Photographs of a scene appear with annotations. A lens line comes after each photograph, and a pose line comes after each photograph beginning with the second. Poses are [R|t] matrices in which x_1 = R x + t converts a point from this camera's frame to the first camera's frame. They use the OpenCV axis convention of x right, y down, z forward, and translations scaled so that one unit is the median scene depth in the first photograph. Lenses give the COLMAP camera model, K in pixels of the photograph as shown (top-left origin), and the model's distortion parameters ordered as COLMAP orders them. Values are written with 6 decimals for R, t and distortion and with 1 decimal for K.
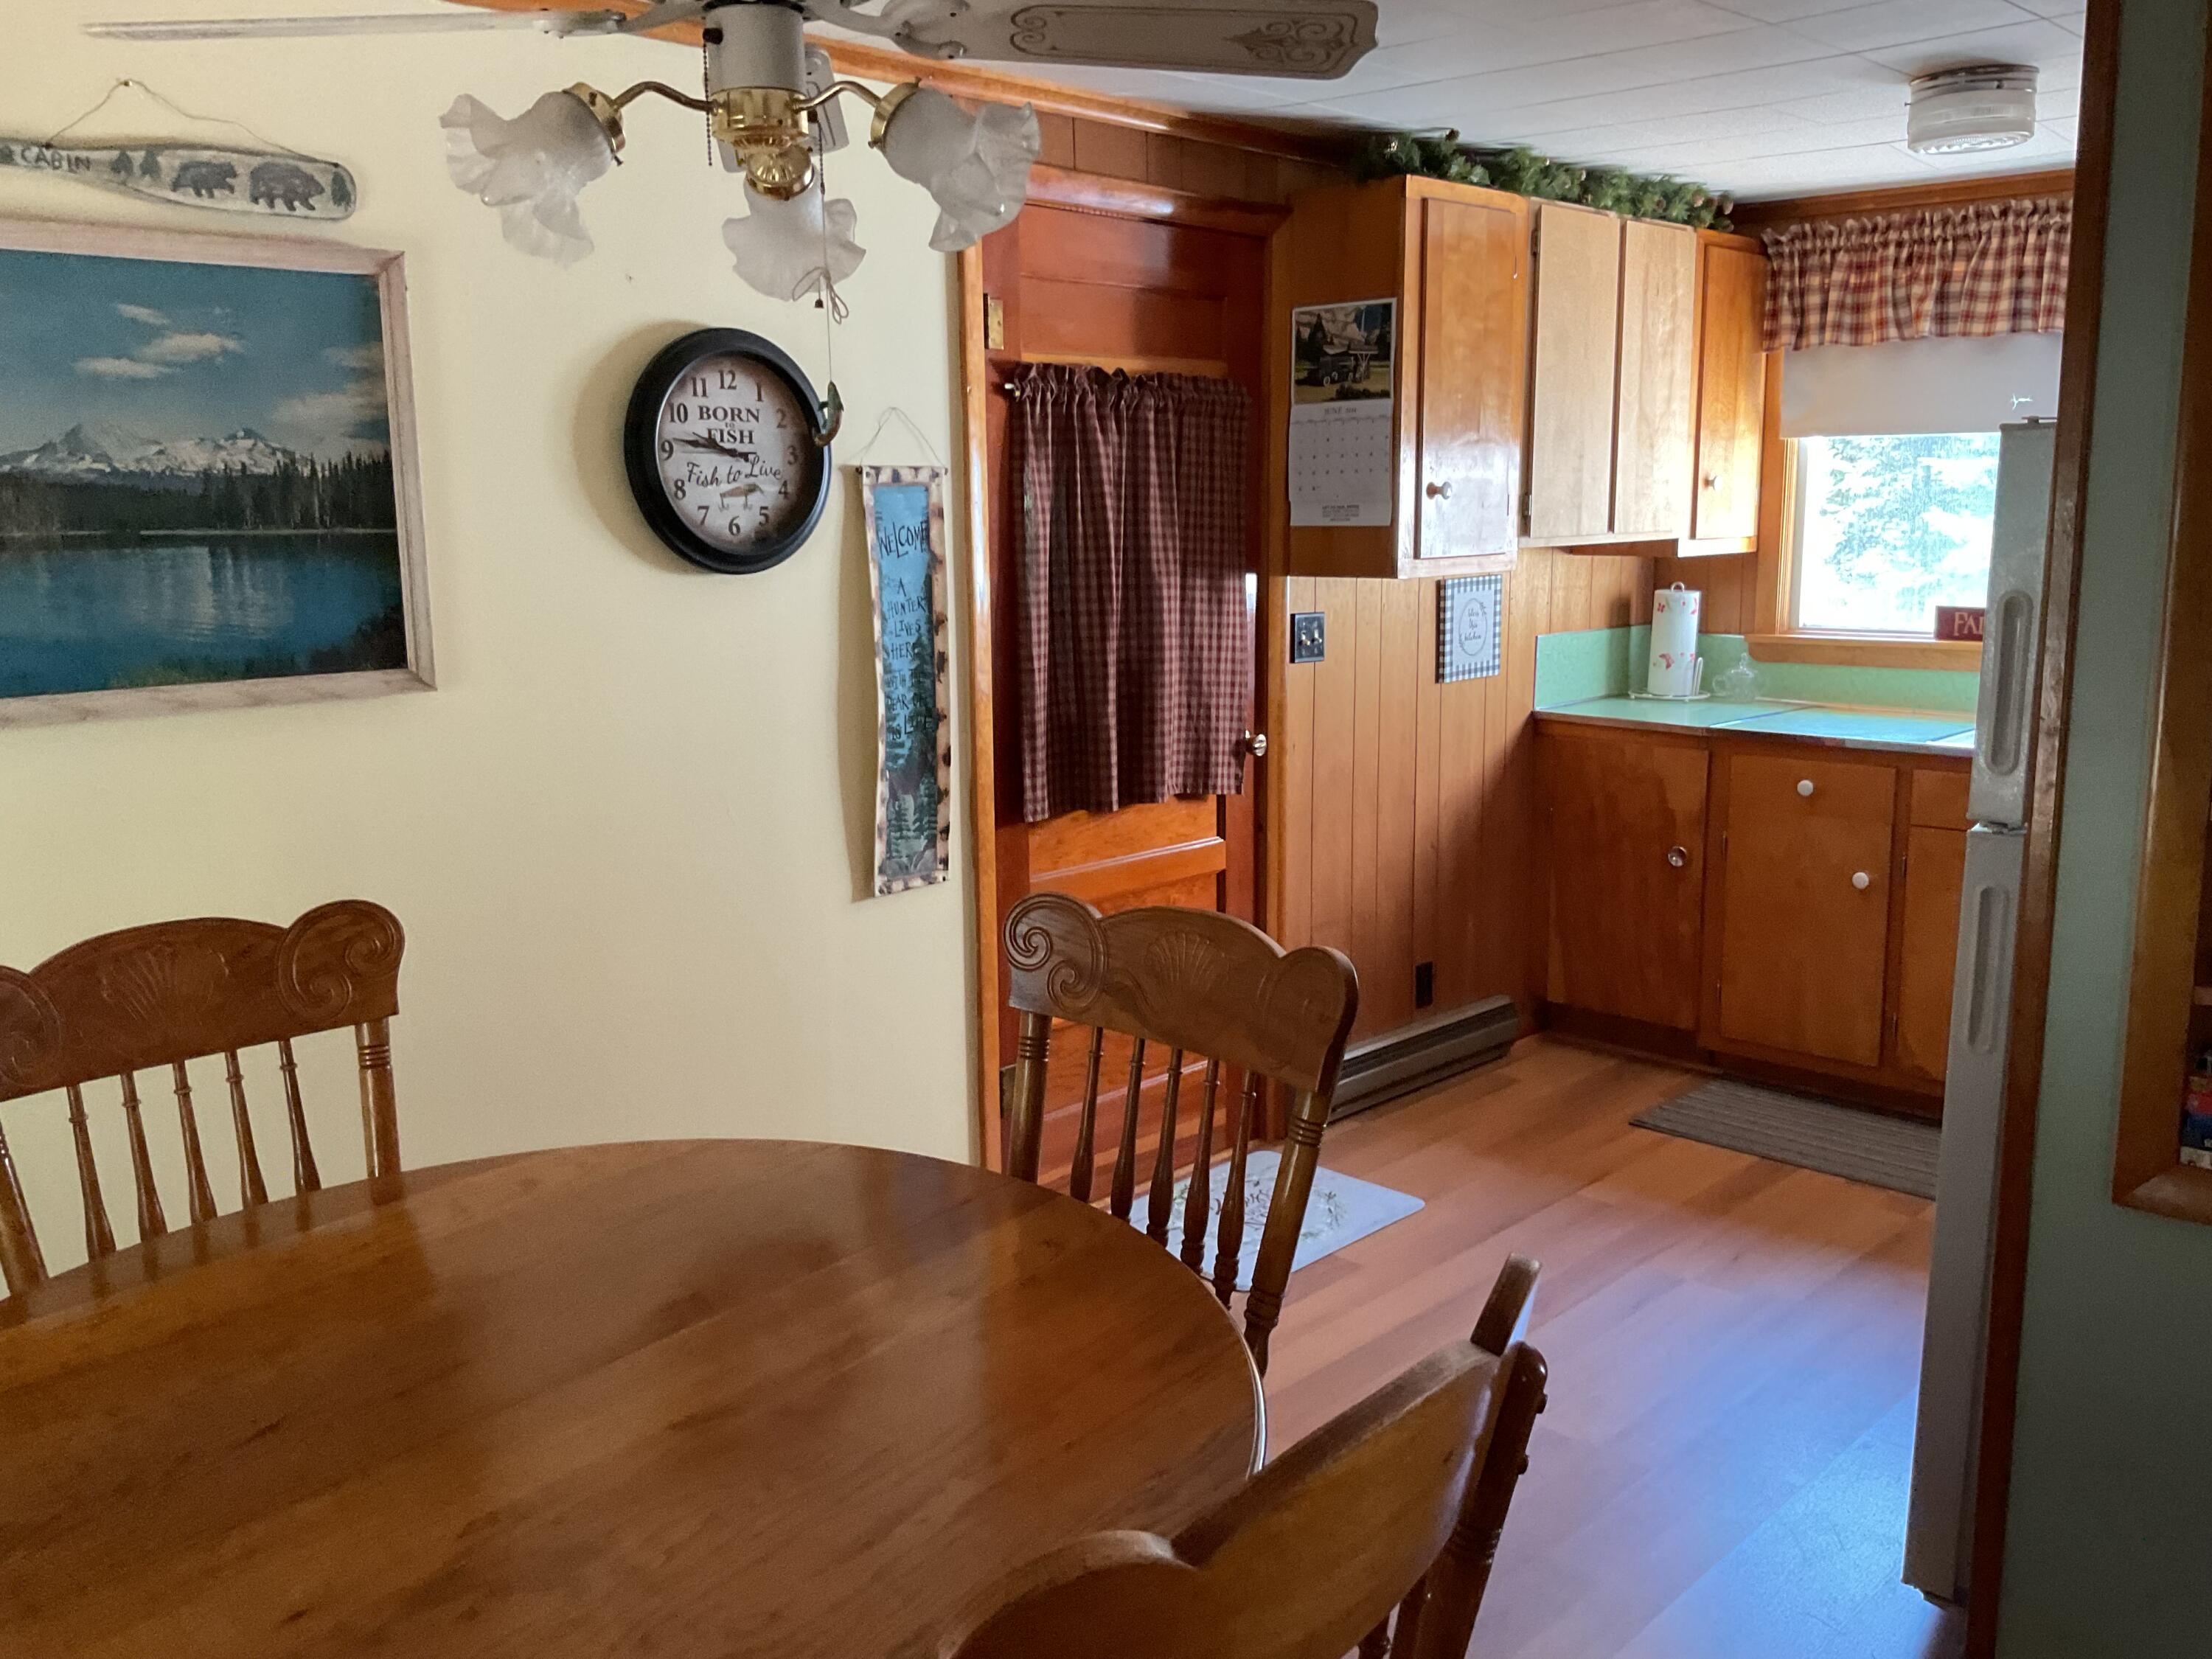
lens RADIAL K [[1847.5, 0, 1110.1], [0, 1847.5, 798.8], [0, 0, 1]] dist [0.116561, -0.211435]
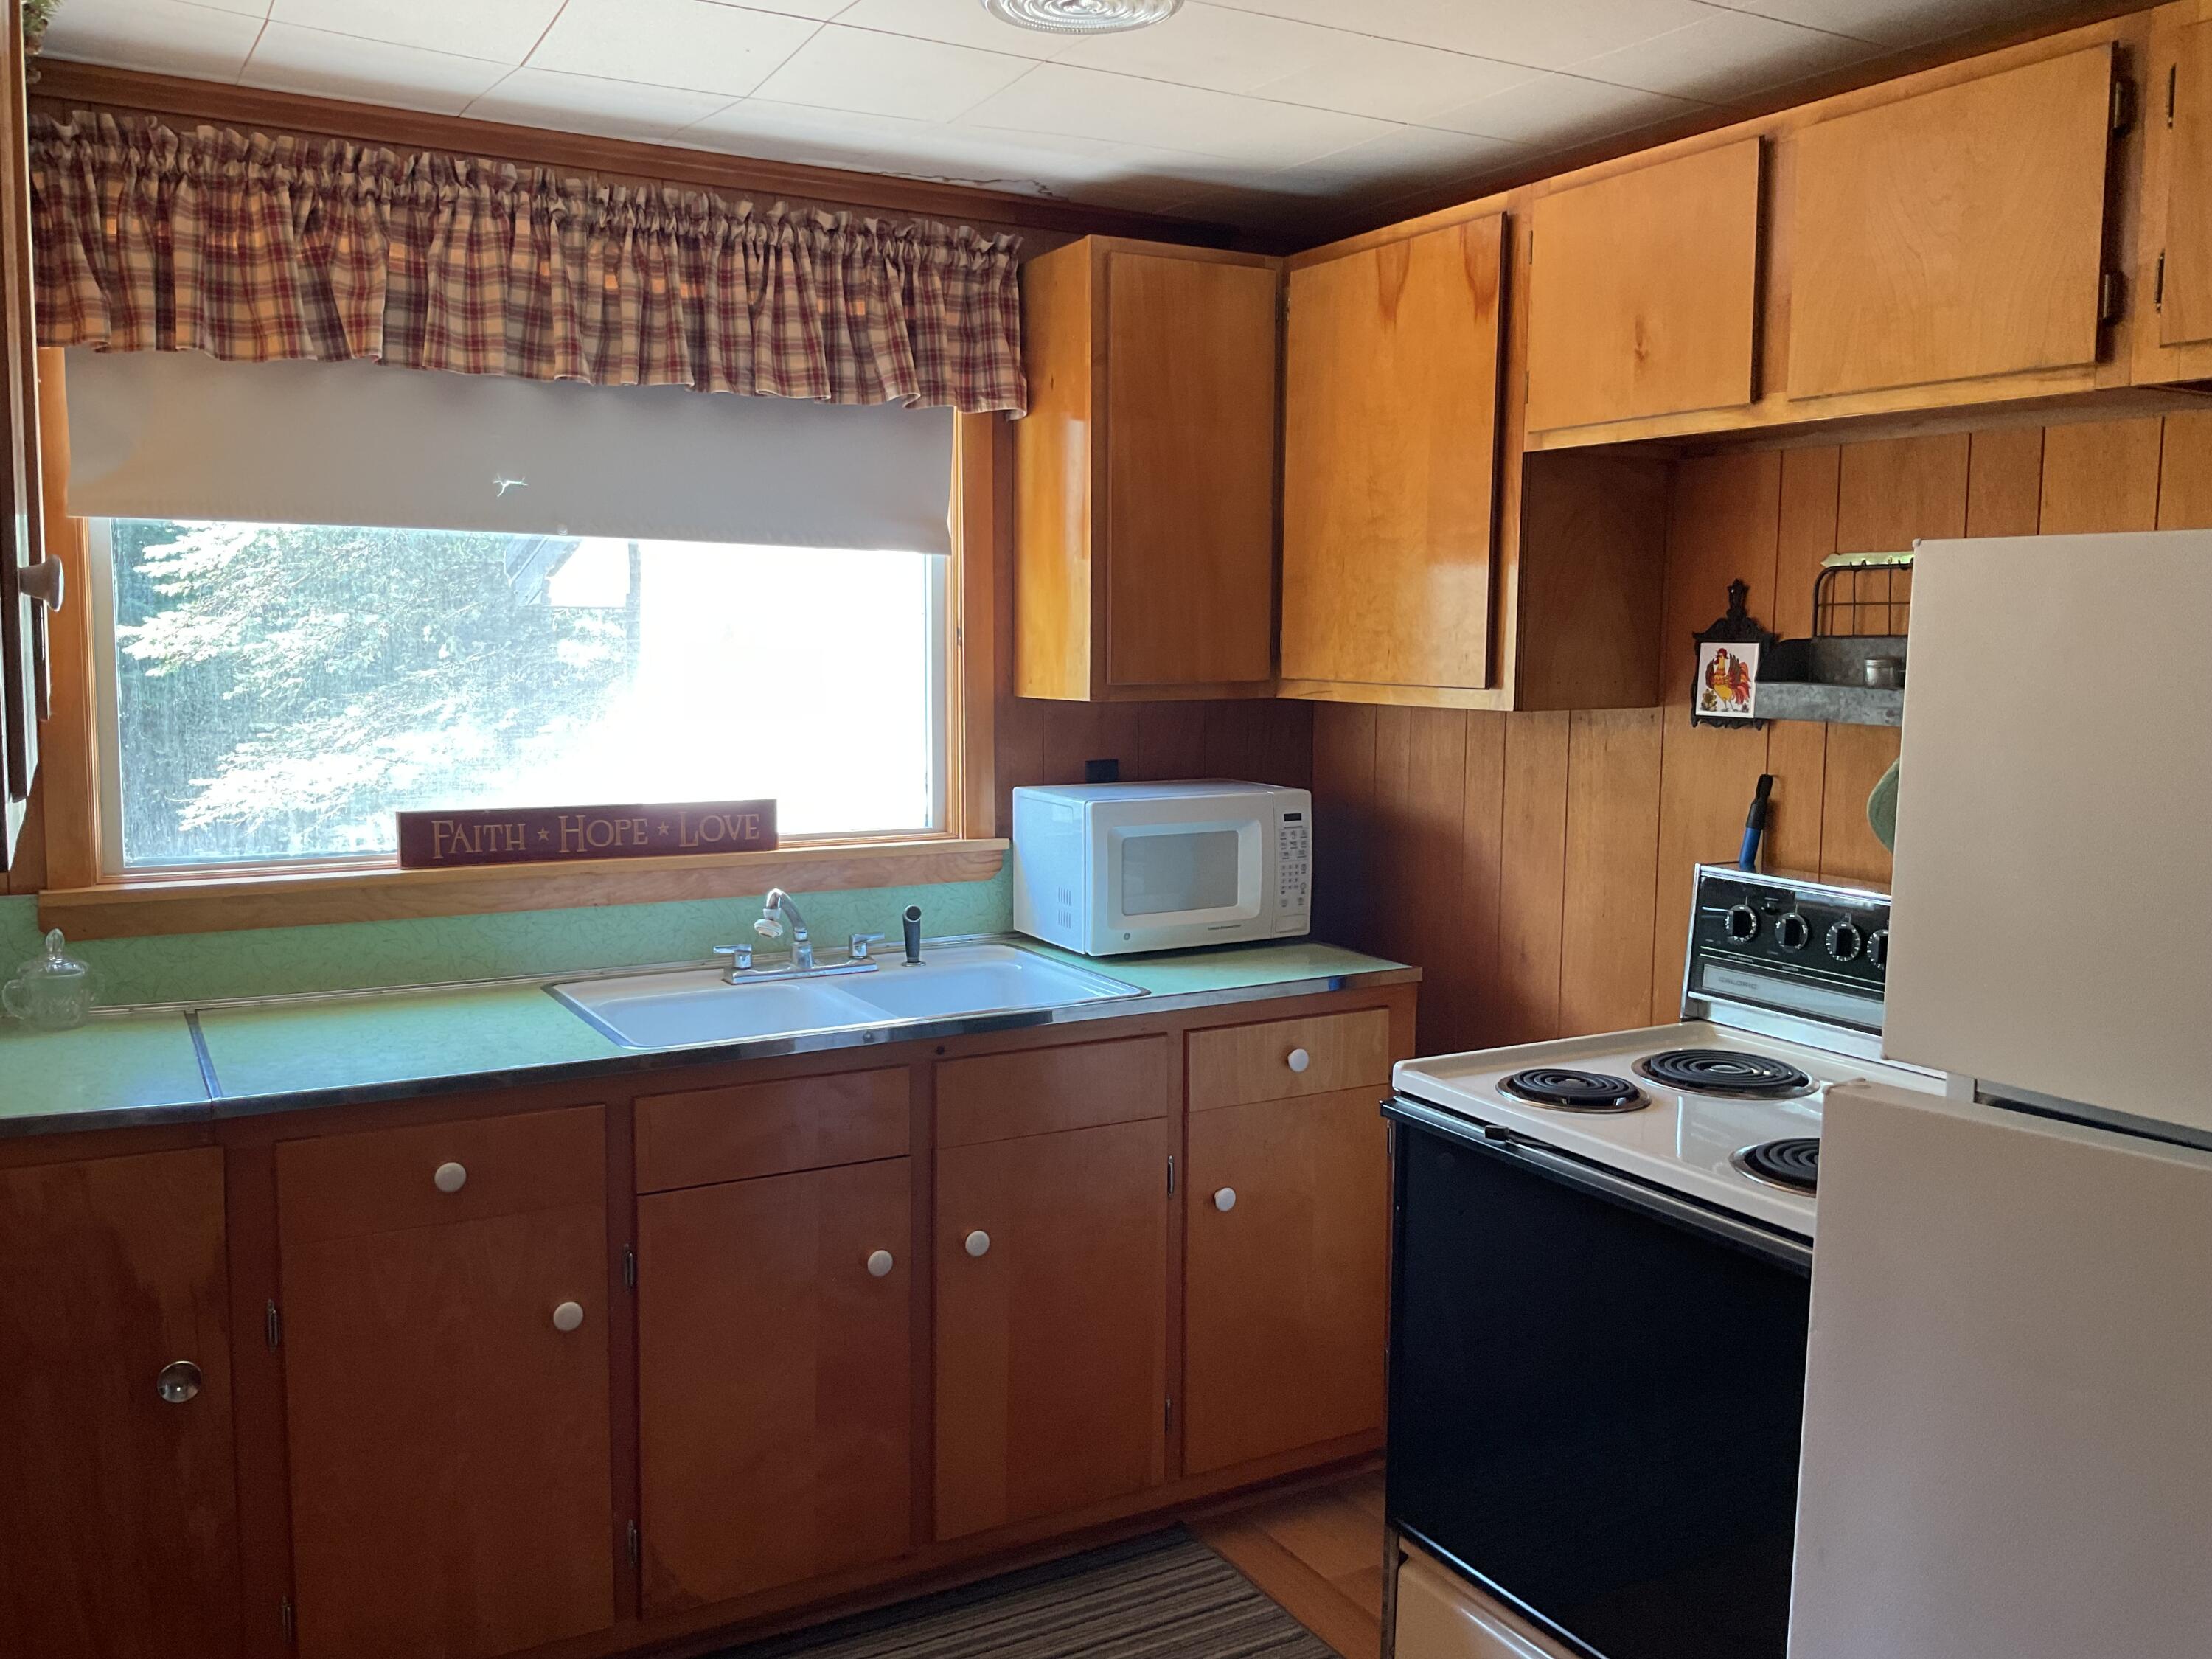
lens RADIAL K [[1888.8, 0, 1107.3], [0, 1888.8, 813.5], [0, 0, 1]] dist [0.051284, -0.105346]
pose [[0.277073, -0.083288, 0.957232, -0.081168], [0.139988, 0.989105, 0.045541, -0.104570], [-0.950596, 0.121383, 0.285714, 0.649050]]
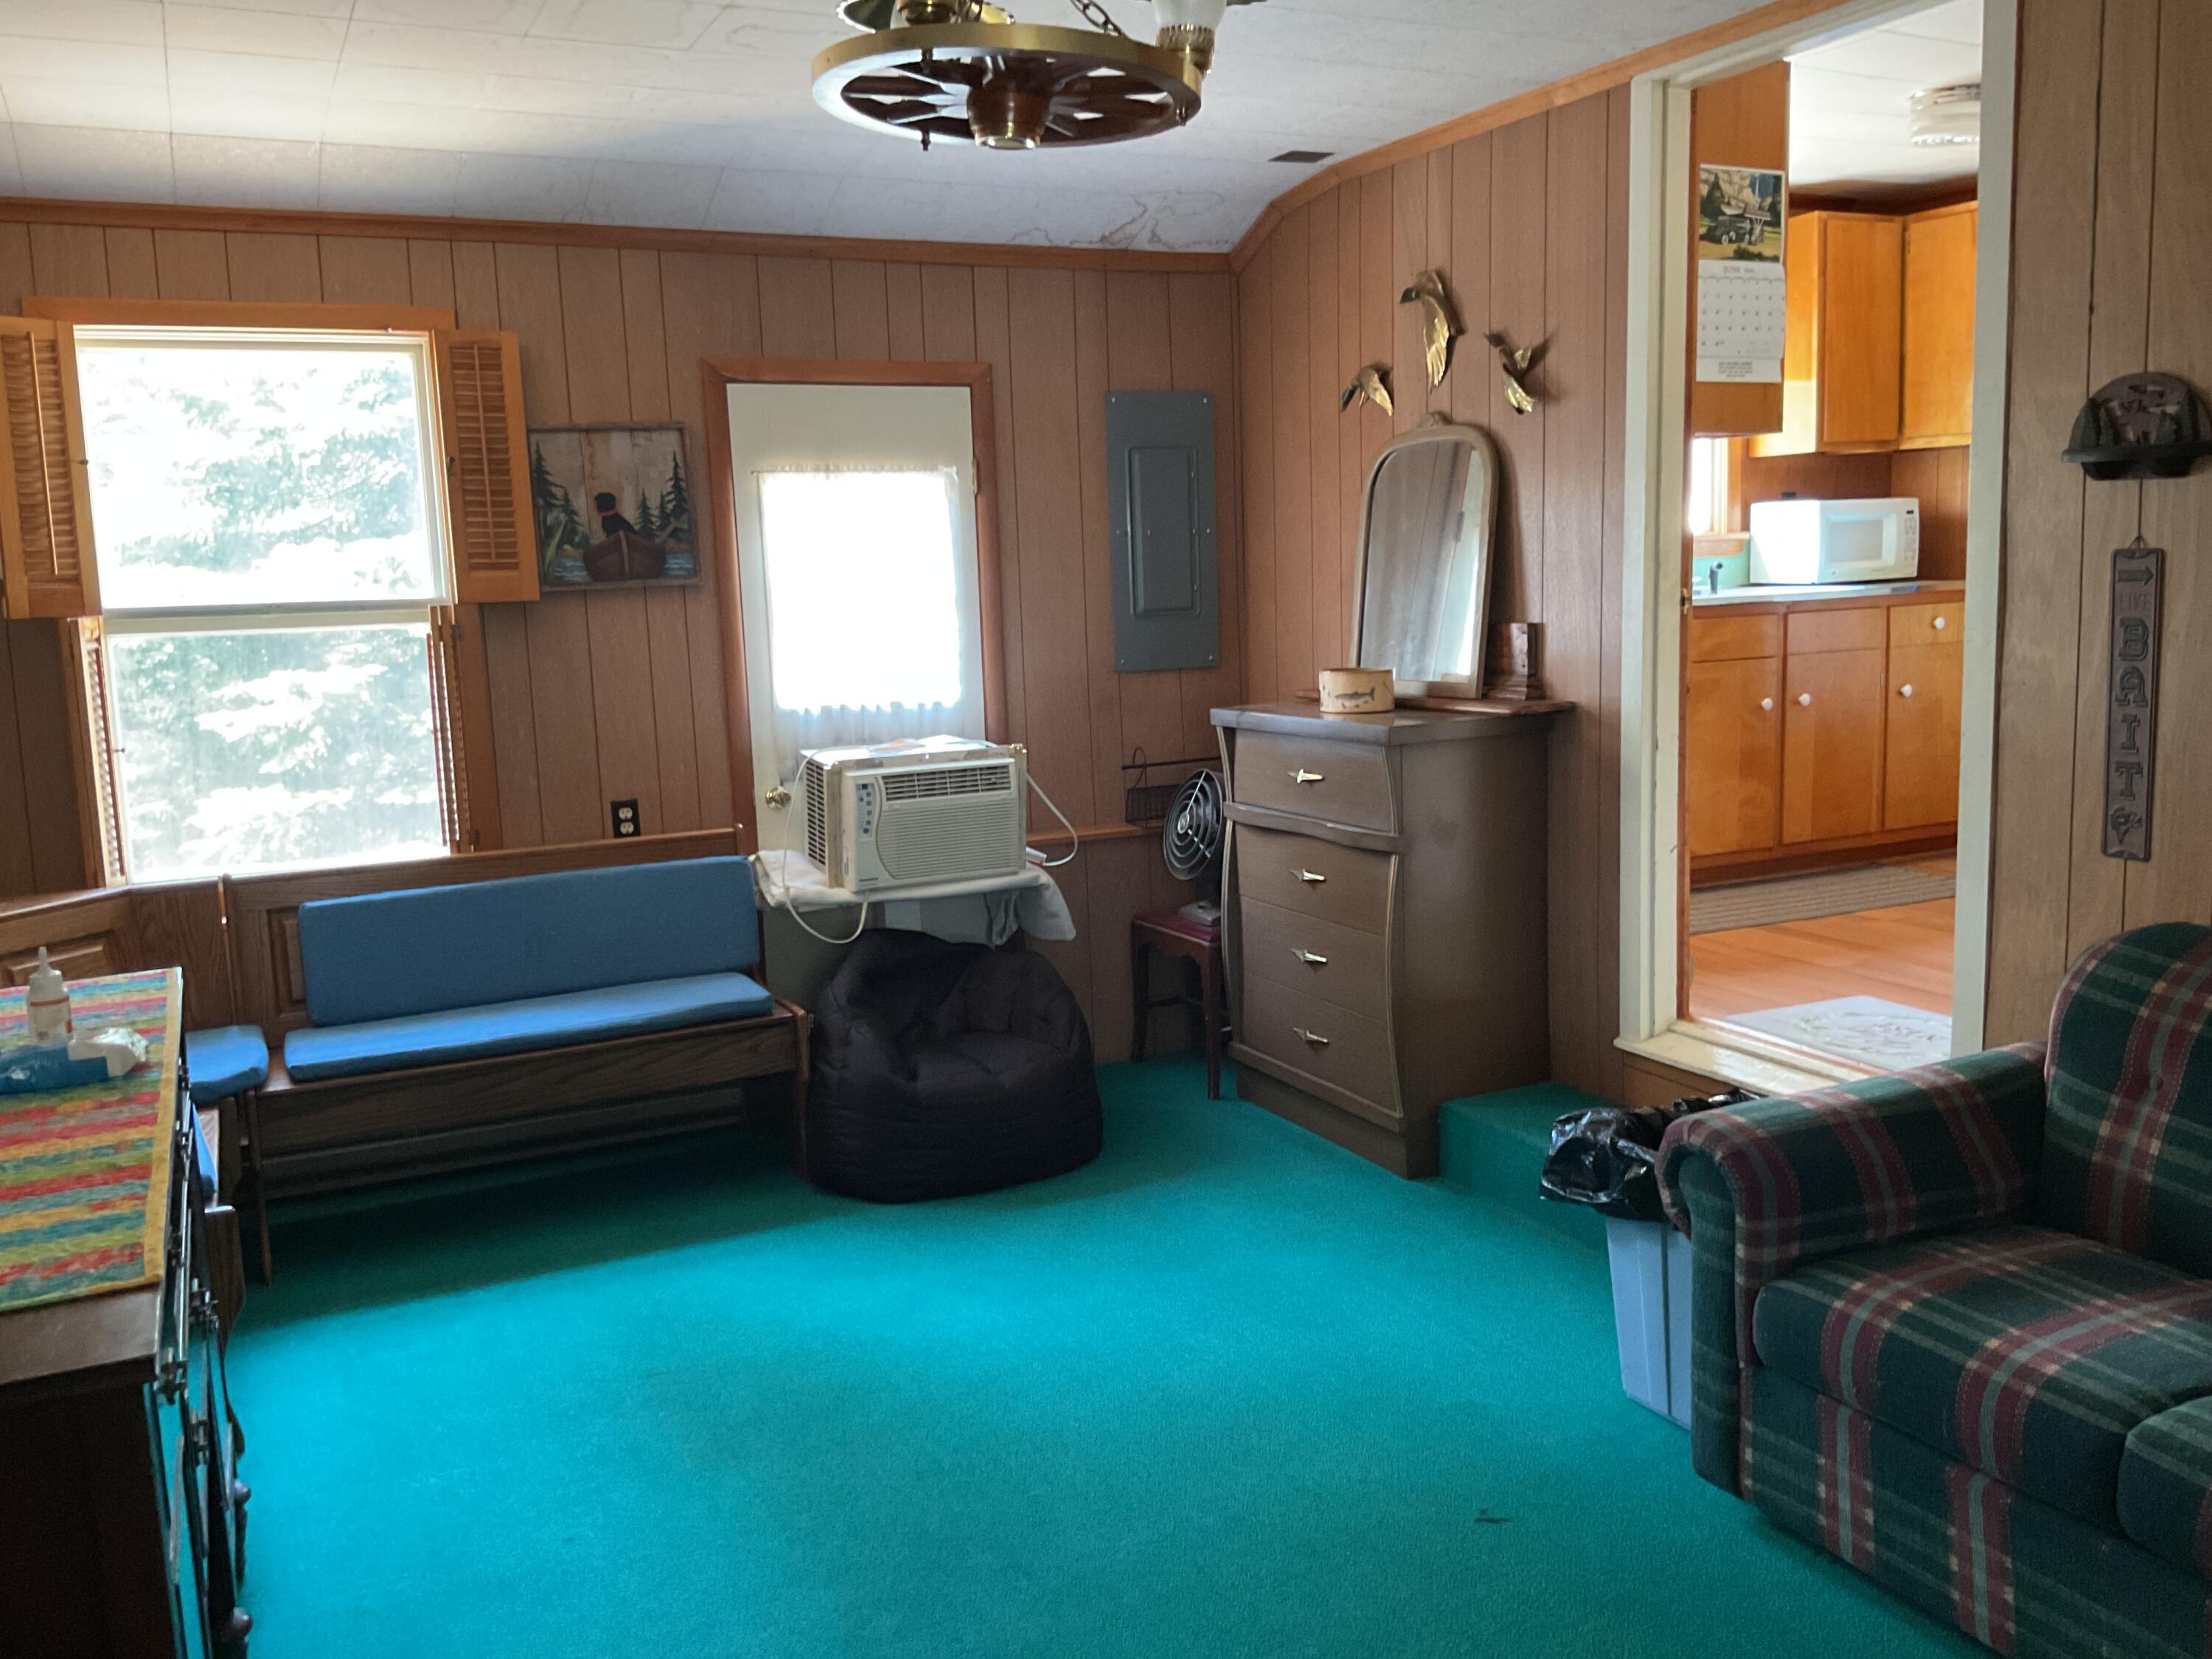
lens RADIAL K [[1847.5, 0, 1110.1], [0, 1847.5, 798.8], [0, 0, 1]] dist [0.116561, -0.211435]
pose [[0.338269, -0.119413, 0.933442, -0.898346], [0.174777, 0.982631, 0.062368, -0.039462], [-0.924677, 0.142048, 0.353264, 0.884528]]
